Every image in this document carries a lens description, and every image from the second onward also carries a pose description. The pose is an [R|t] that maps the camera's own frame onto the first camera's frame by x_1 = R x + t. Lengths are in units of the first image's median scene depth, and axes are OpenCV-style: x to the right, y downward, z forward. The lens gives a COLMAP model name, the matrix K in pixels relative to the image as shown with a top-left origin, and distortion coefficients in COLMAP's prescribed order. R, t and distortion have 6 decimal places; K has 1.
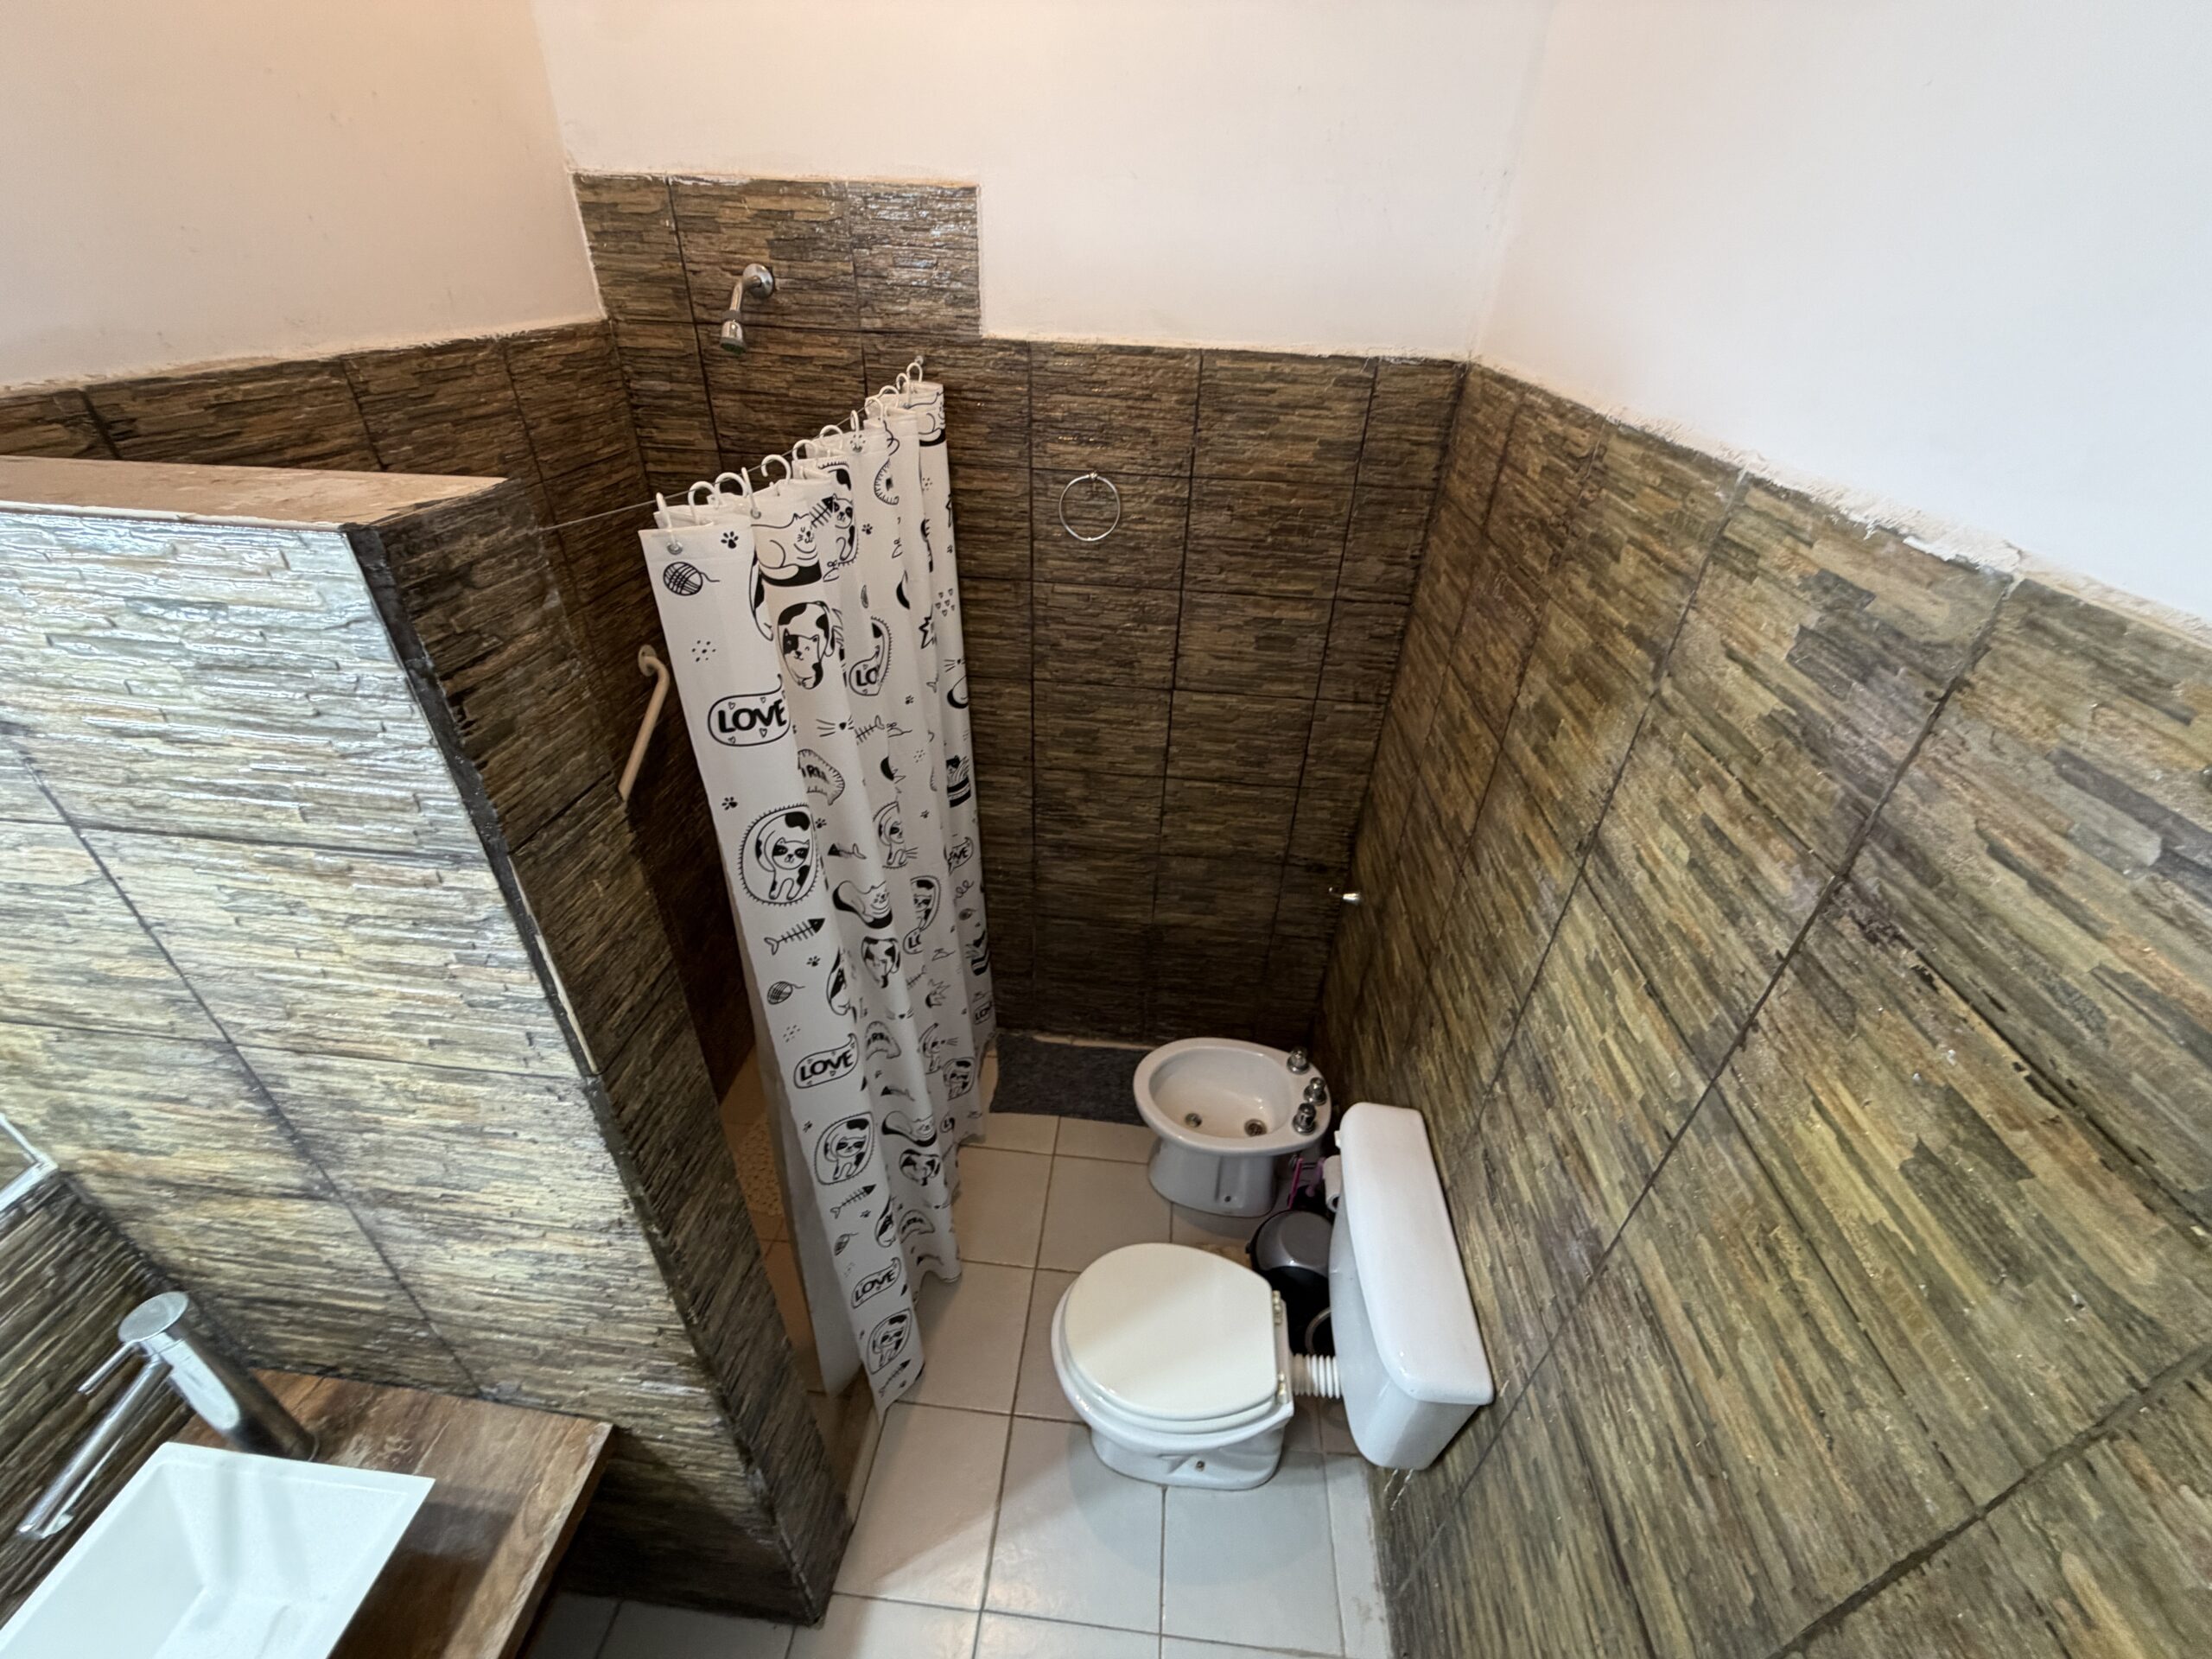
lens RADIAL K [[879.0, 0, 1093.0], [0, 879.0, 827.9], [0, 0, 1]] dist [-0.003517, 0.002700]
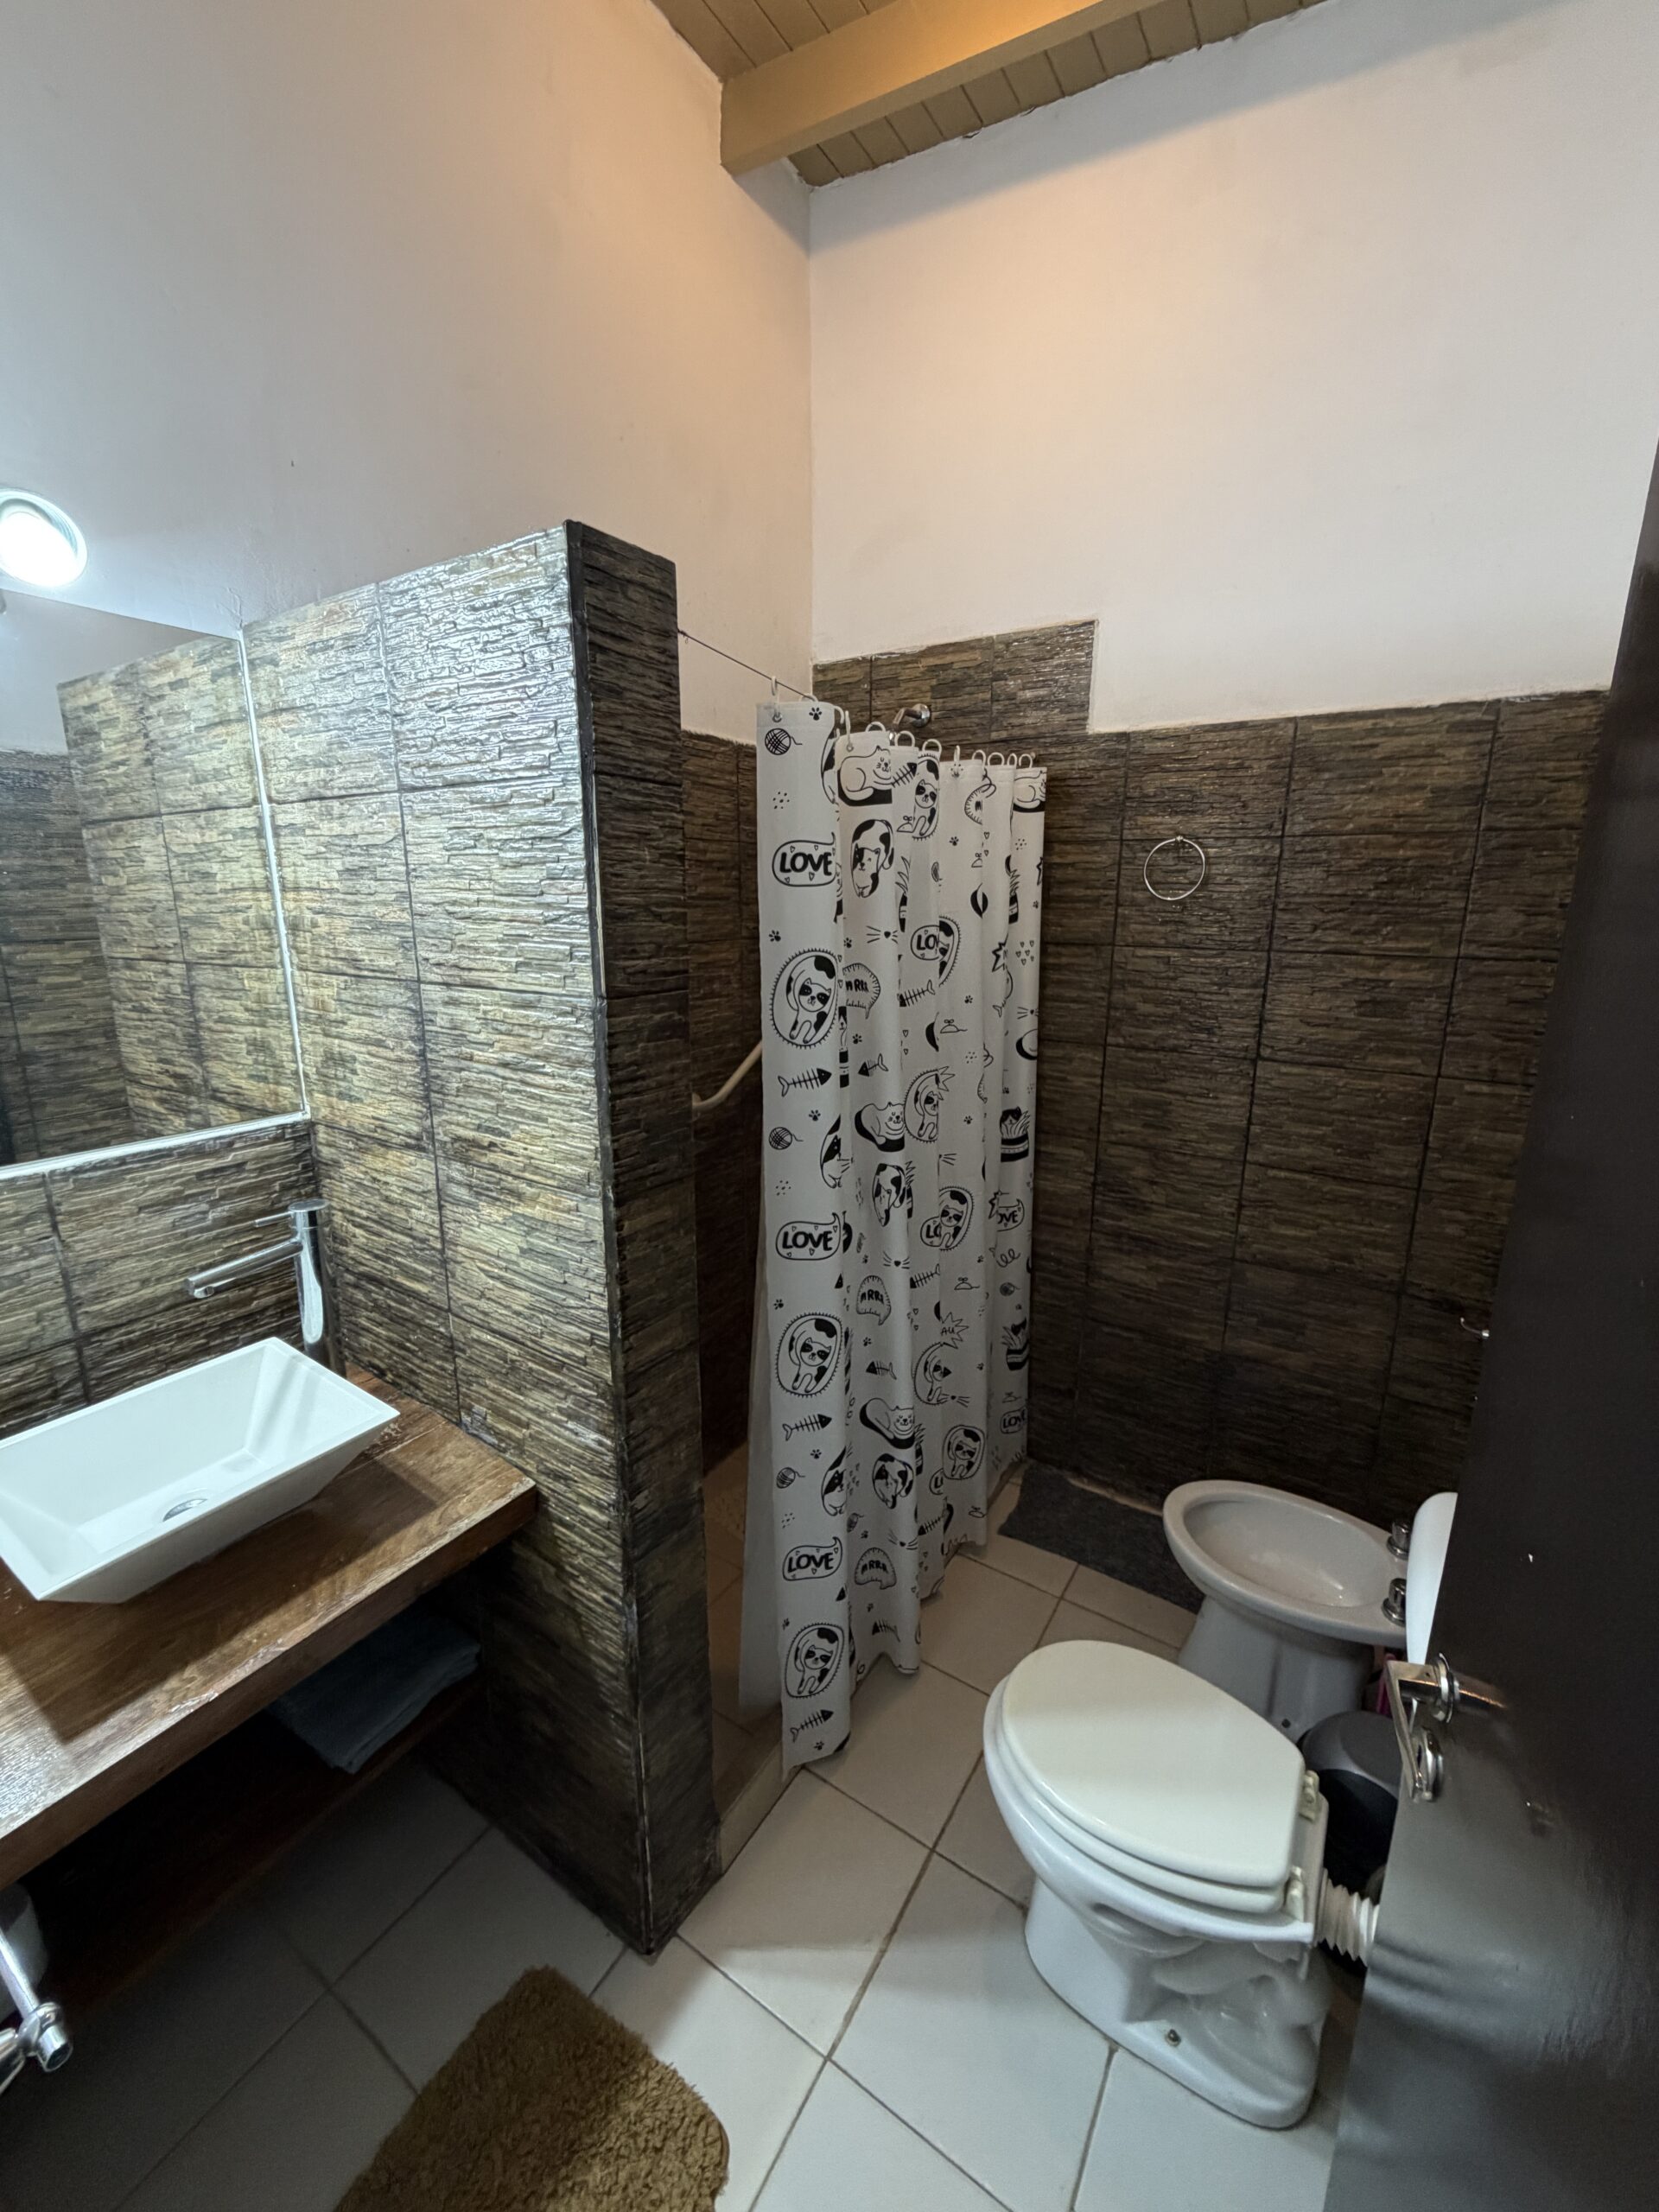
lens RADIAL K [[879.0, 0, 831.4], [0, 879.0, 1104.7], [0, 0, 1]] dist [-0.003517, 0.002700]
pose [[0.888225, 0.080623, -0.452279, 0.143195], [-0.235471, 0.925225, -0.297510, 0.338156], [0.394473, 0.370755, 0.840792, 0.059768]]
